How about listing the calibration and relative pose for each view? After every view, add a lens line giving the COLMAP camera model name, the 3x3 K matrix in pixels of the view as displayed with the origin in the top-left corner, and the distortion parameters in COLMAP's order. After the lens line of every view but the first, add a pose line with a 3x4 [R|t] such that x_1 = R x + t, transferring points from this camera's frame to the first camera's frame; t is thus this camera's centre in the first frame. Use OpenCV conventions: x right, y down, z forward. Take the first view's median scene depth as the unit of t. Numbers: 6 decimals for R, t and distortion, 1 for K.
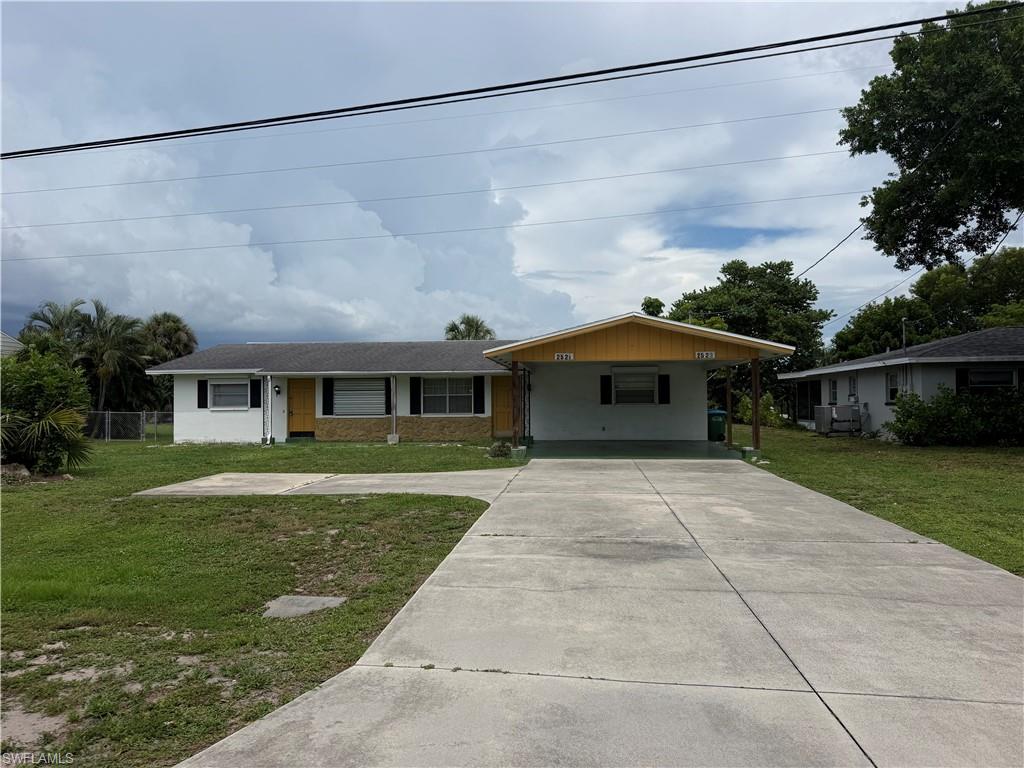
lens RADIAL K [[696.3, 0, 512.0], [0, 696.3, 384.0], [0, 0, 1]] dist [0.006973, 0.002003]
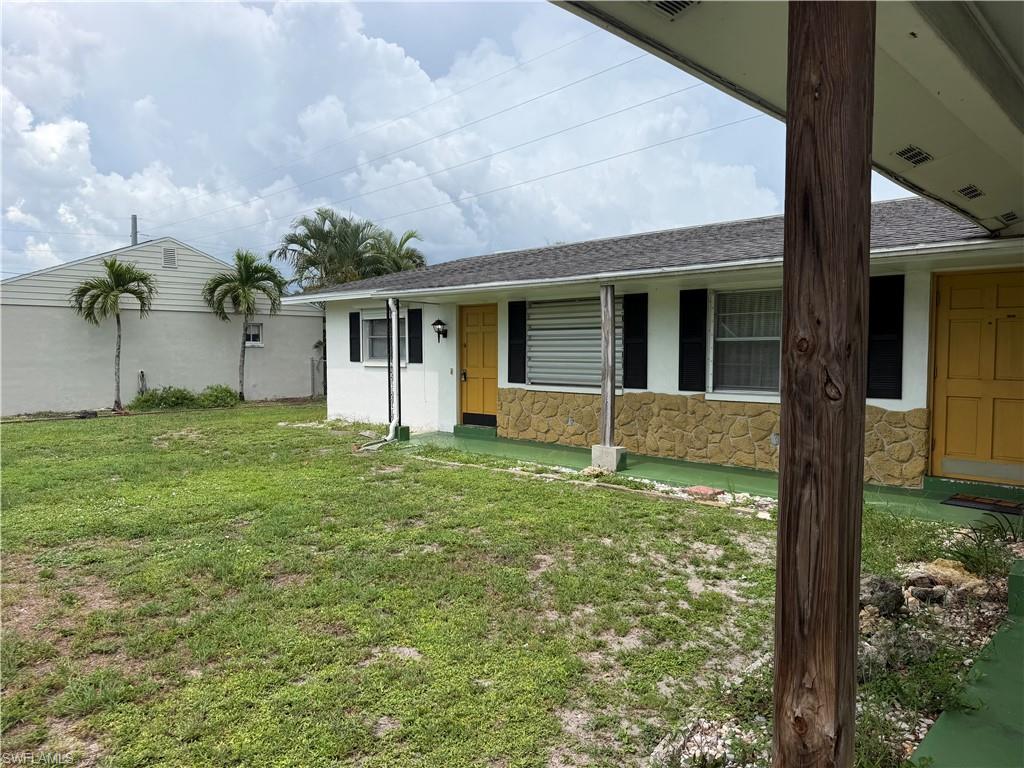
lens RADIAL K [[696.3, 0, 512.0], [0, 696.3, 384.0], [0, 0, 1]] dist [0.006973, 0.002003]
pose [[0.766621, 0.041058, -0.640786, 0.025941], [0.013418, 0.996711, 0.079917, 0.008719], [0.641960, -0.069864, 0.763548, 0.648749]]
